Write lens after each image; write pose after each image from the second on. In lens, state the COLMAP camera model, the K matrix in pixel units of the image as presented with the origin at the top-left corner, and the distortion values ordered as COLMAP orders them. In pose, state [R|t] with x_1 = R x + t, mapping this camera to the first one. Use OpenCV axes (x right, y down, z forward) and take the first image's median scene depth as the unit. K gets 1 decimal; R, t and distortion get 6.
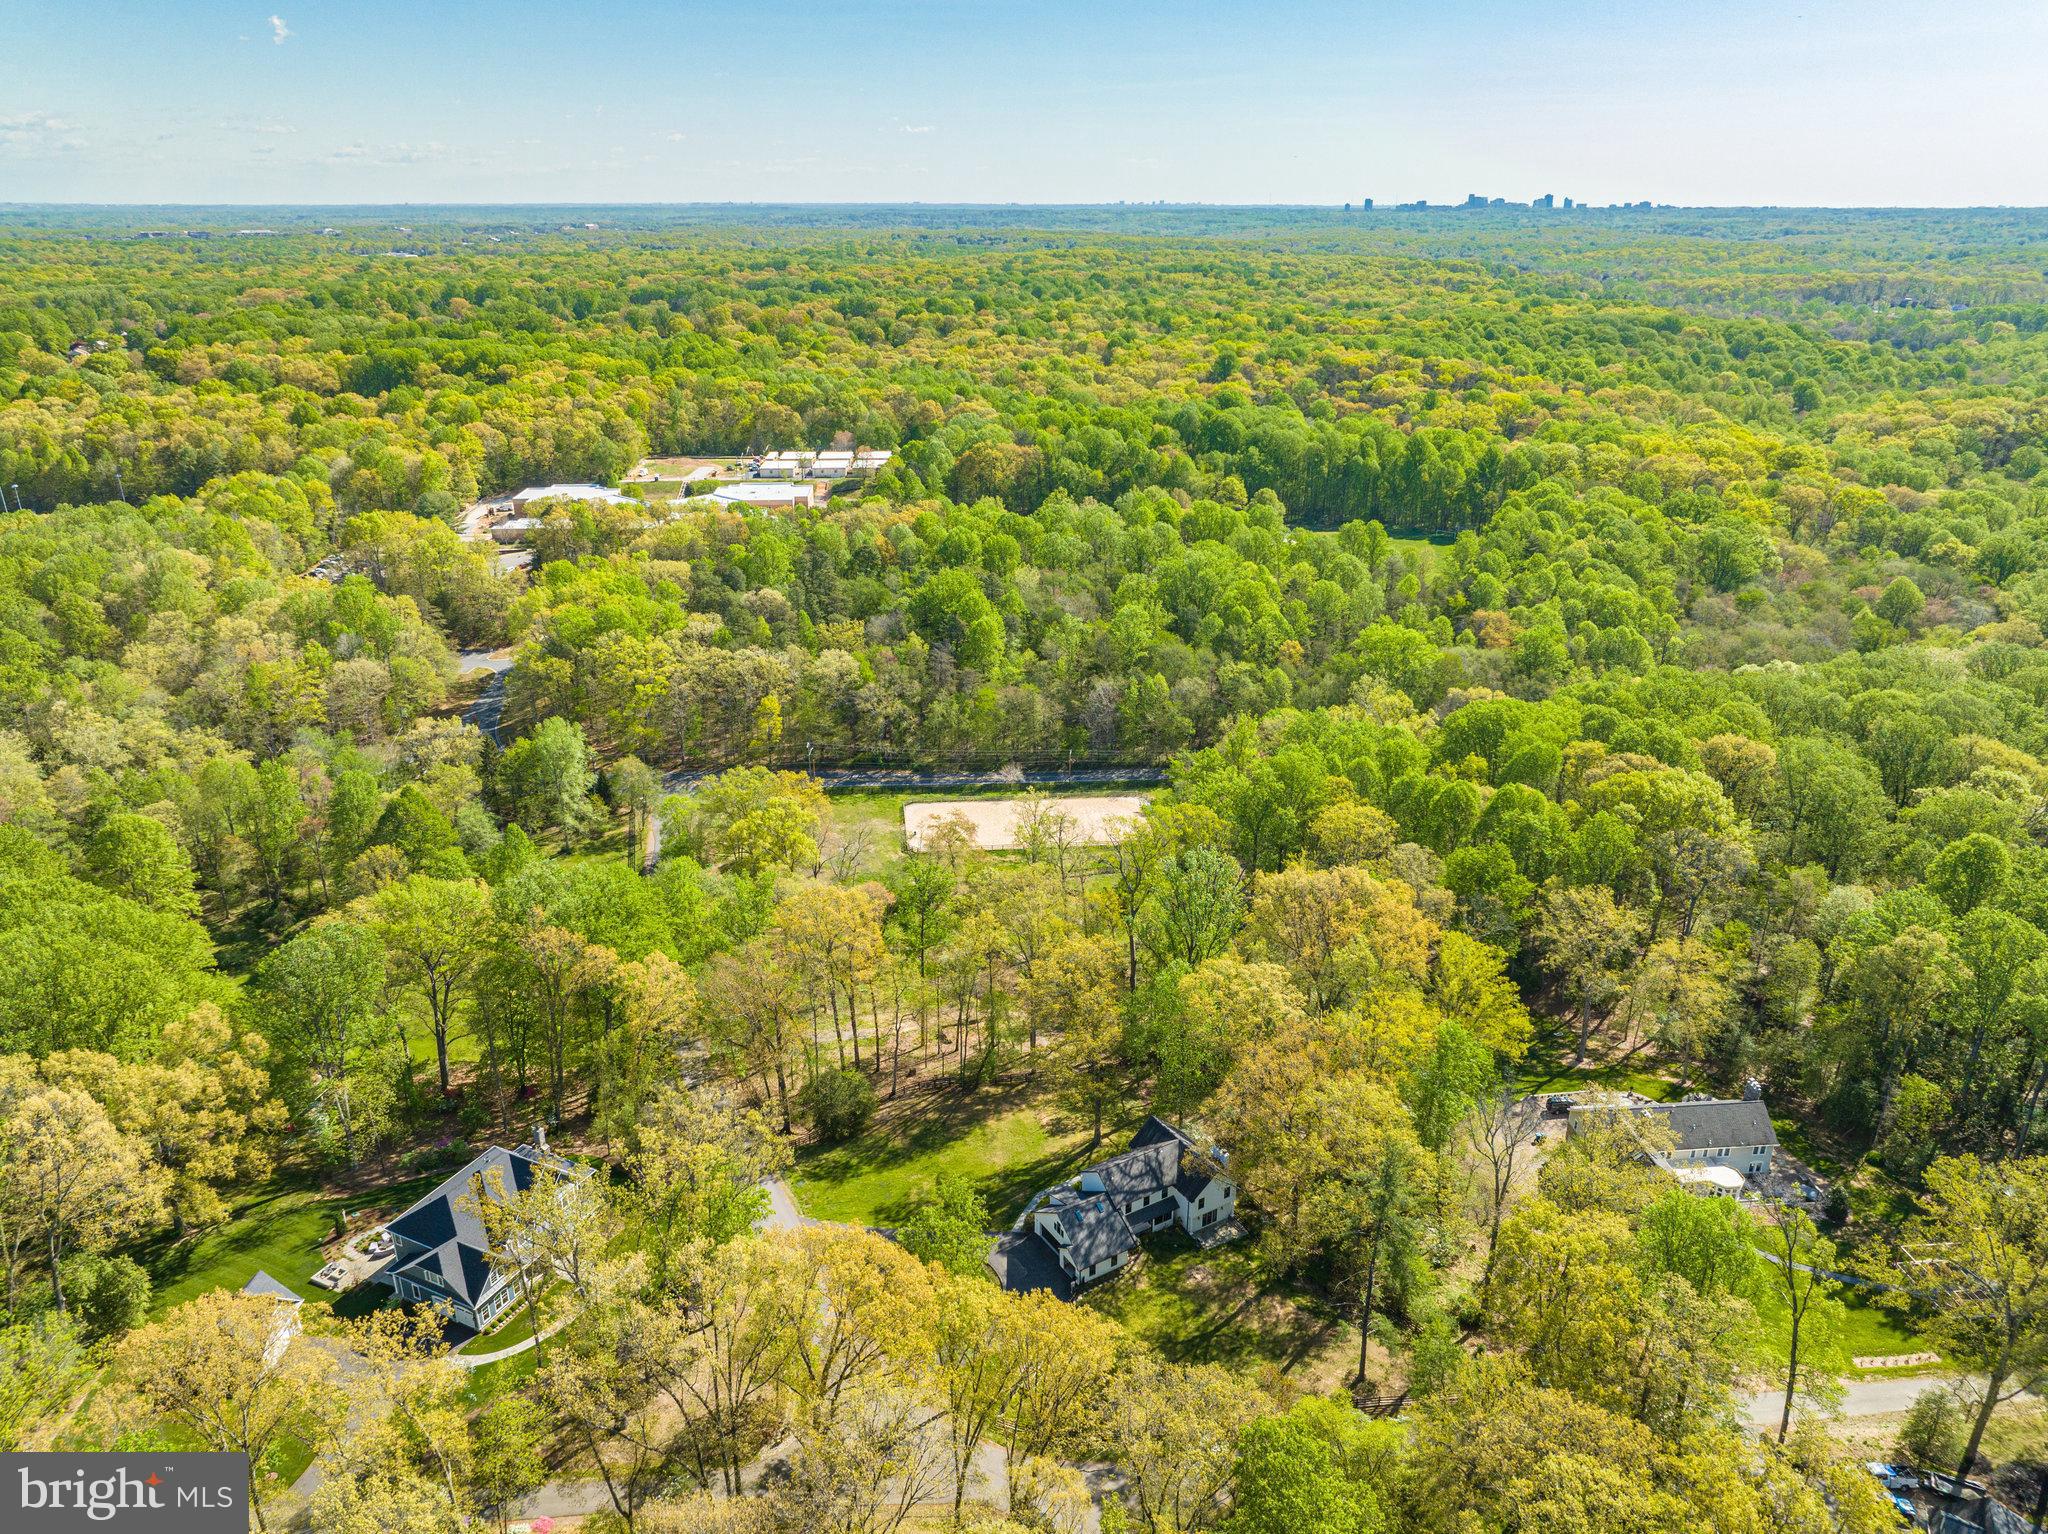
lens RADIAL K [[1388.5, 0, 1028.4], [0, 1388.5, 828.0], [0, 0, 1]] dist [0.000535, 0.000871]
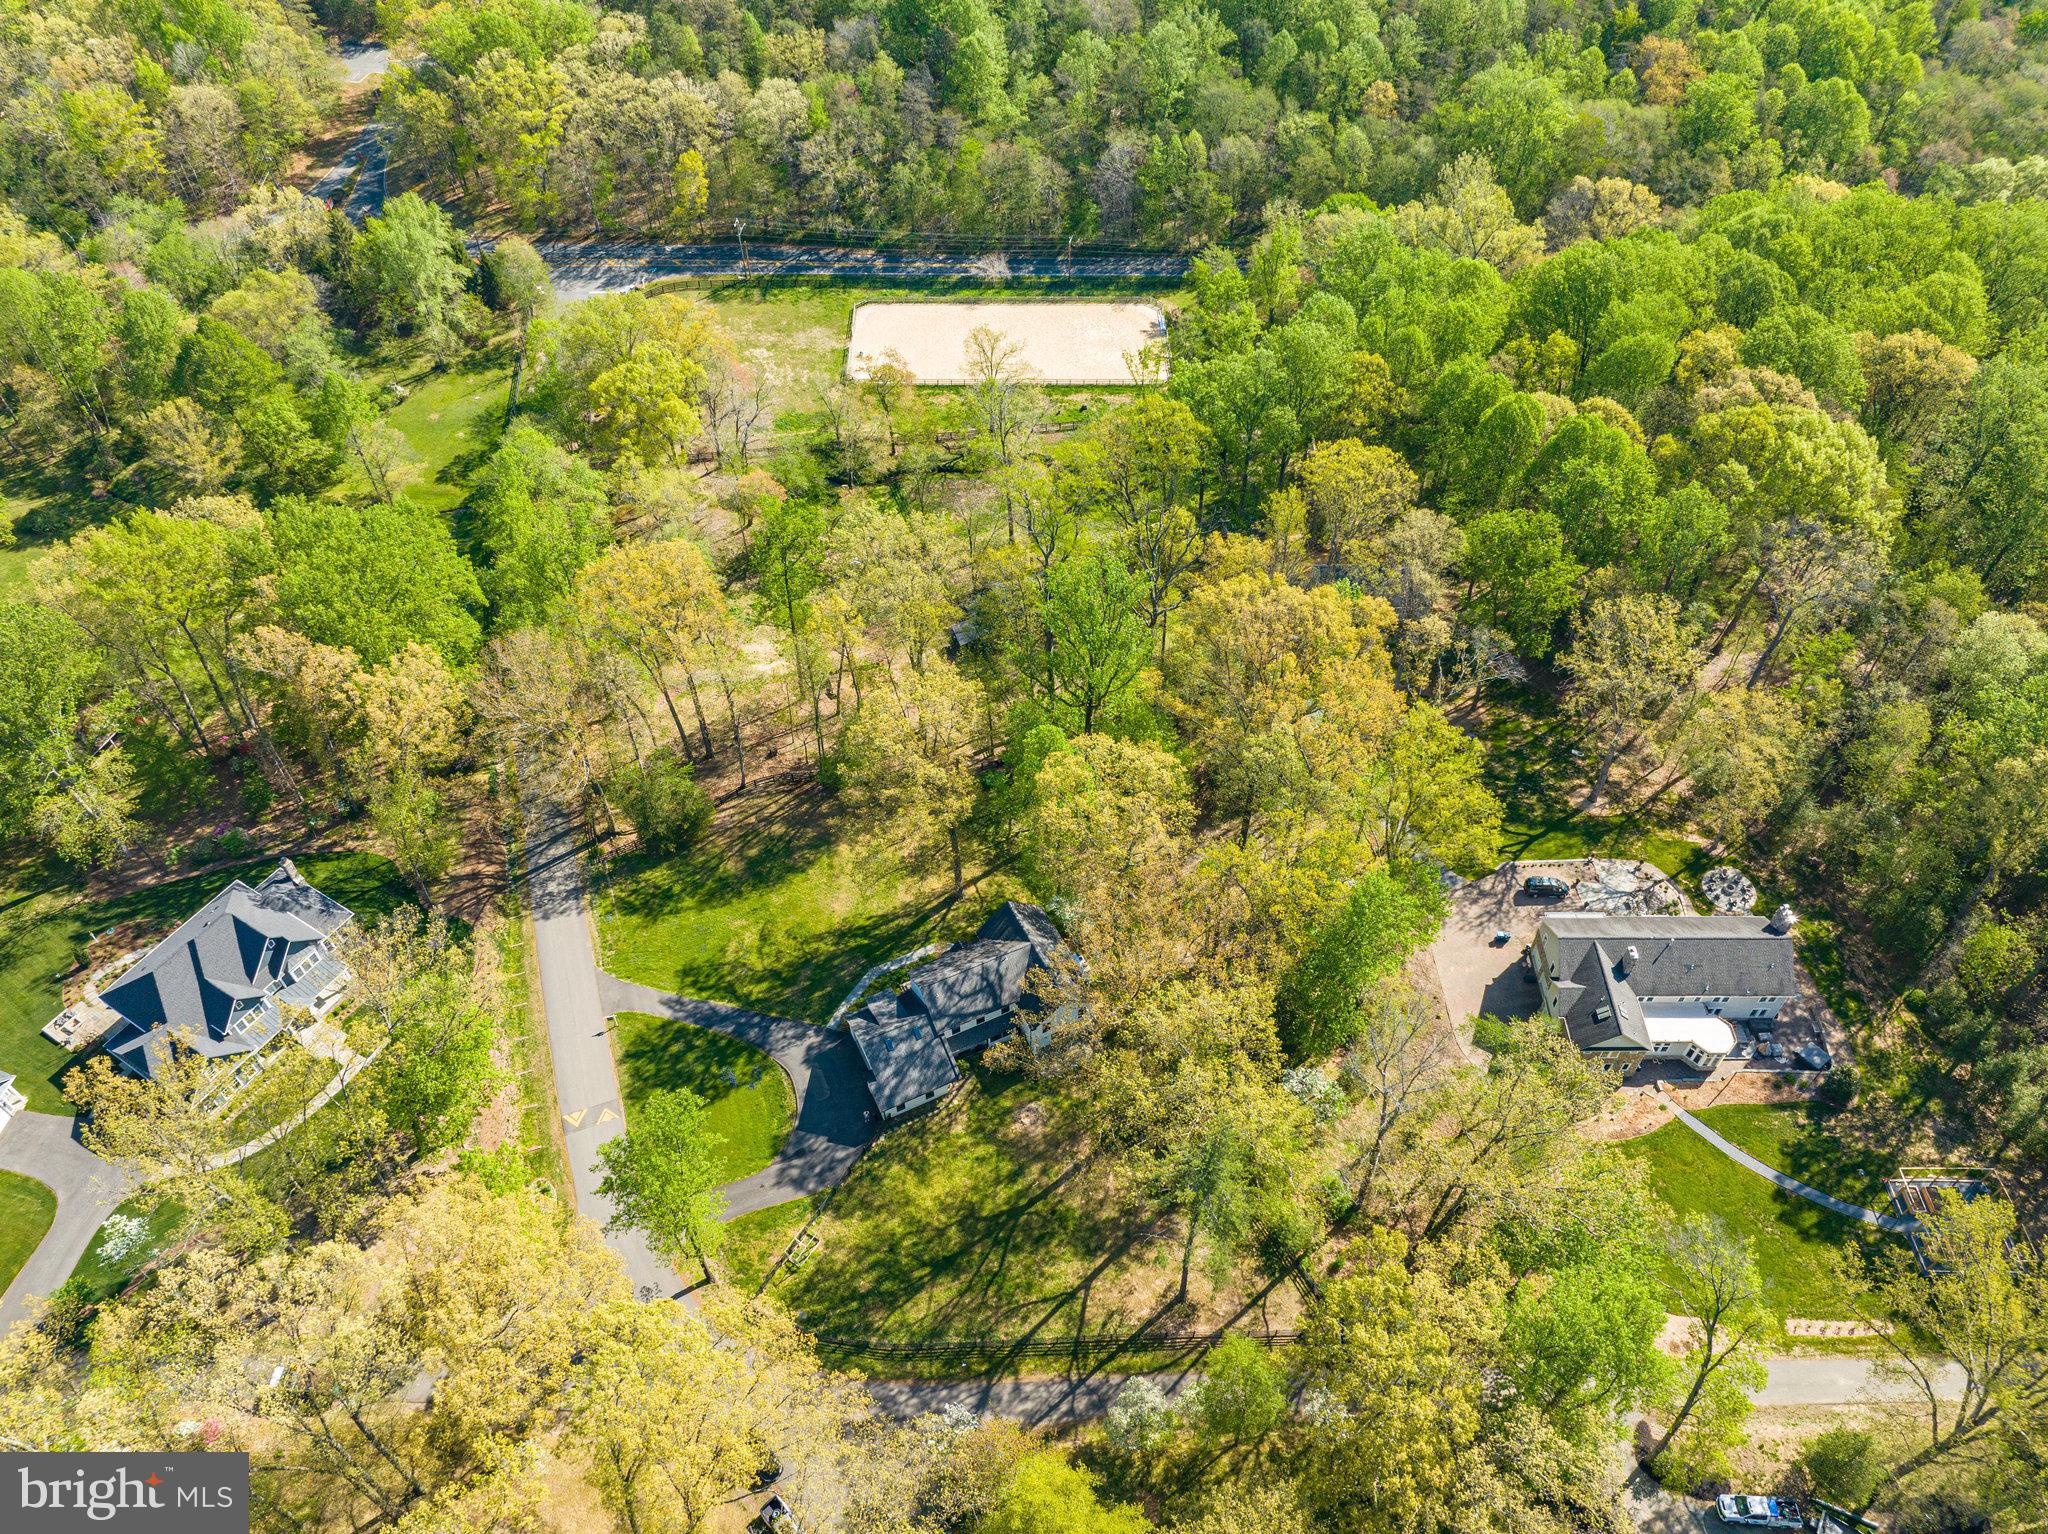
lens RADIAL K [[1414.7, 0, 1024.0], [0, 1414.7, 767.0], [0, 0, 1]] dist [-0.032615, 0.000661]
pose [[0.995052, 0.068352, -0.072108, 0.127269], [-0.032979, 0.911828, 0.409245, -0.167036], [0.093723, -0.404842, 0.909571, 0.238638]]
